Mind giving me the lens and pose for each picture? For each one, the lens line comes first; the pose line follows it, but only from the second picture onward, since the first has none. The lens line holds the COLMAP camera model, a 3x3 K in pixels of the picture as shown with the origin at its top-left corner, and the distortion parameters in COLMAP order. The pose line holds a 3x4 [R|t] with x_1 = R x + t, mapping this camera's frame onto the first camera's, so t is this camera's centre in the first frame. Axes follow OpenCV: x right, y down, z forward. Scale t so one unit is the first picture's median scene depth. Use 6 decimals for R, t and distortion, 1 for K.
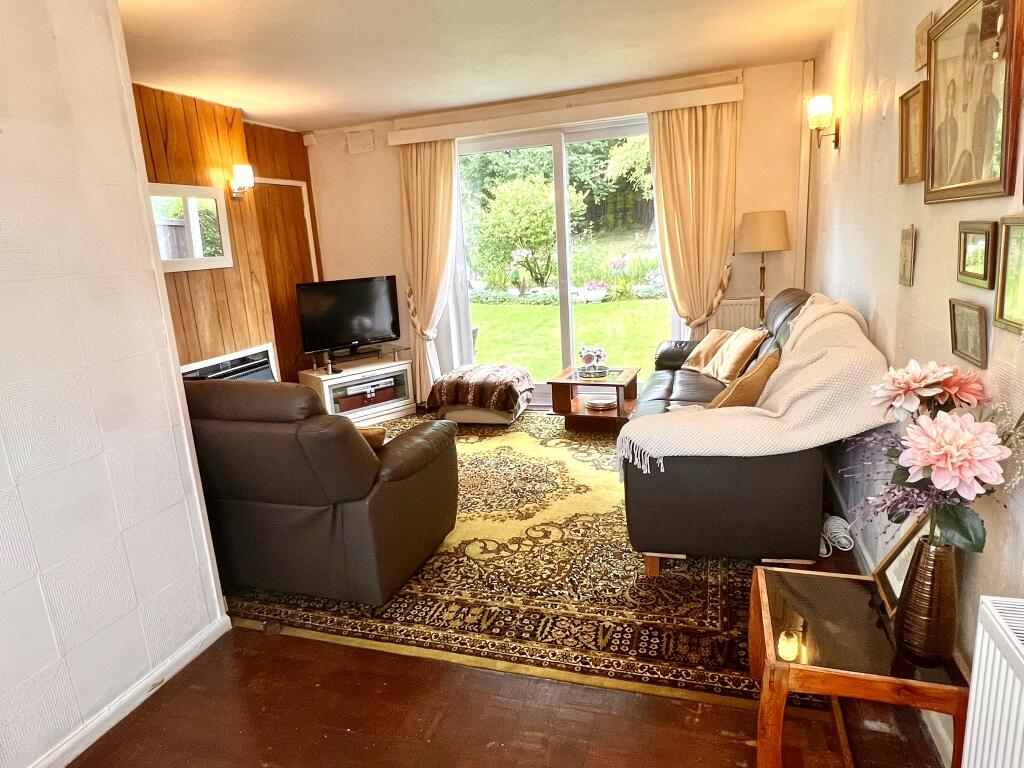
lens RADIAL K [[631.0, 0, 509.1], [0, 631.0, 383.7], [0, 0, 1]] dist [0.000093, 0.000044]
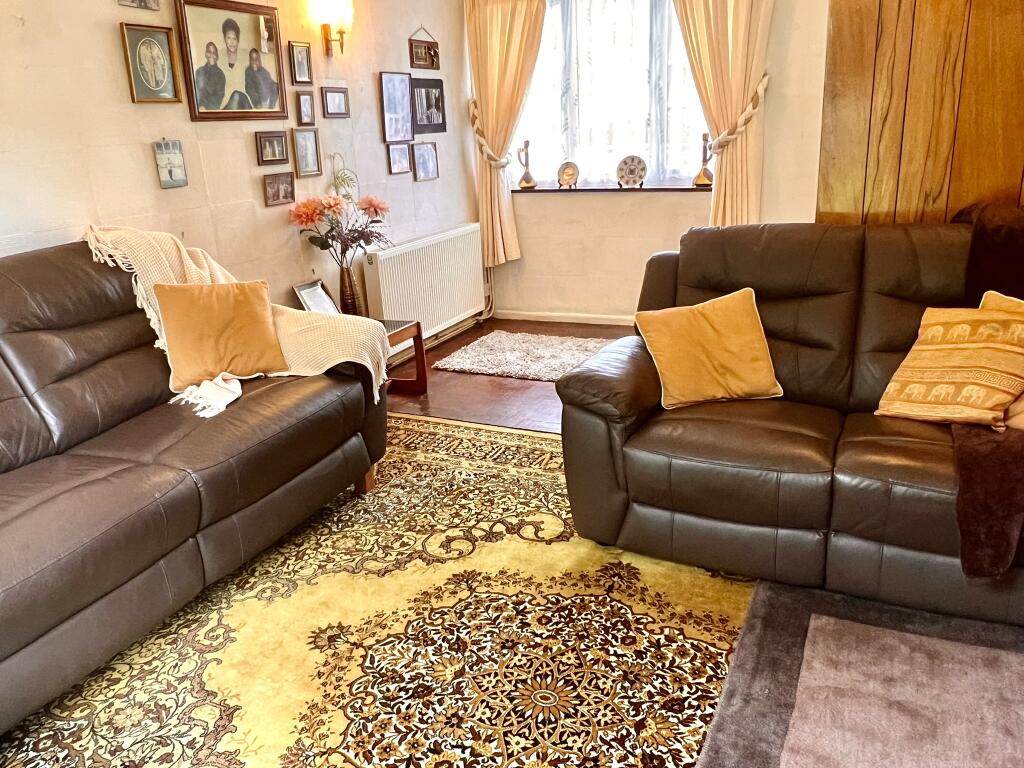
lens RADIAL K [[757.1, 0, 506.0], [0, 757.1, 383.1], [0, 0, 1]] dist [-0.008244, 0.003345]
pose [[-0.982984, 0.068901, 0.170279, -0.167726], [0.147466, 0.848718, 0.507869, -0.345601], [-0.109526, 0.524338, -0.844437, 1.690082]]
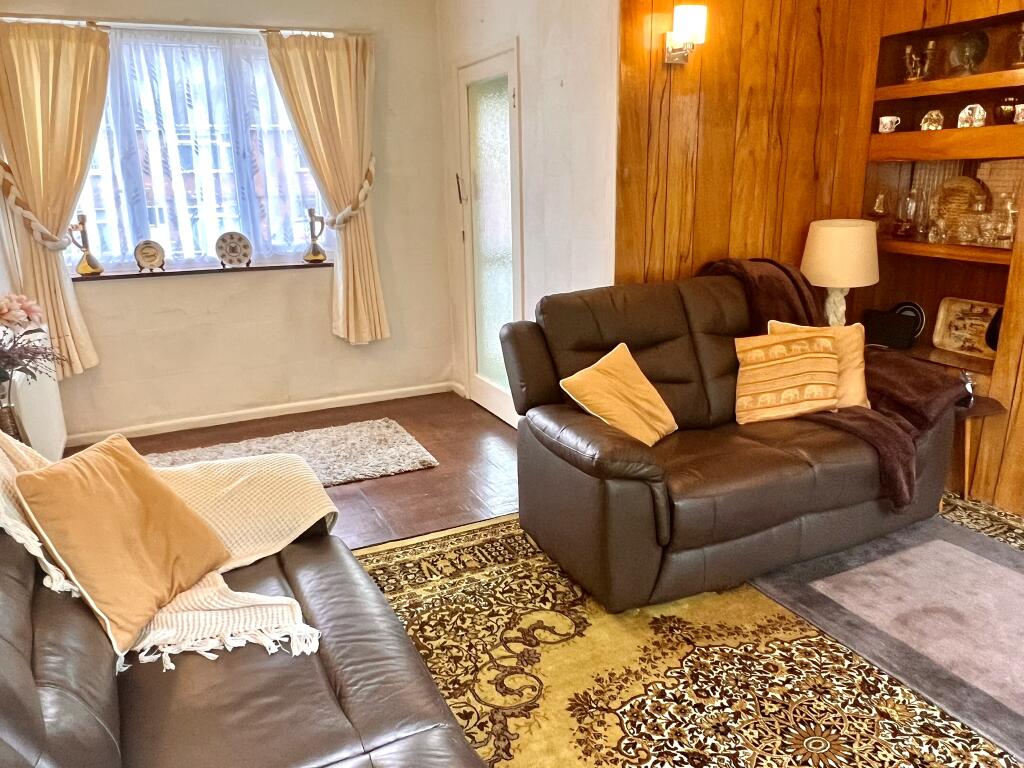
lens RADIAL K [[757.1, 0, 504.2], [0, 757.1, 387.0], [0, 0, 1]] dist [-0.008244, 0.003345]
pose [[-0.727682, 0.258640, -0.635283, 0.450131], [-0.085548, 0.884730, 0.458186, -0.341272], [0.680559, 0.387761, -0.621676, 1.393079]]
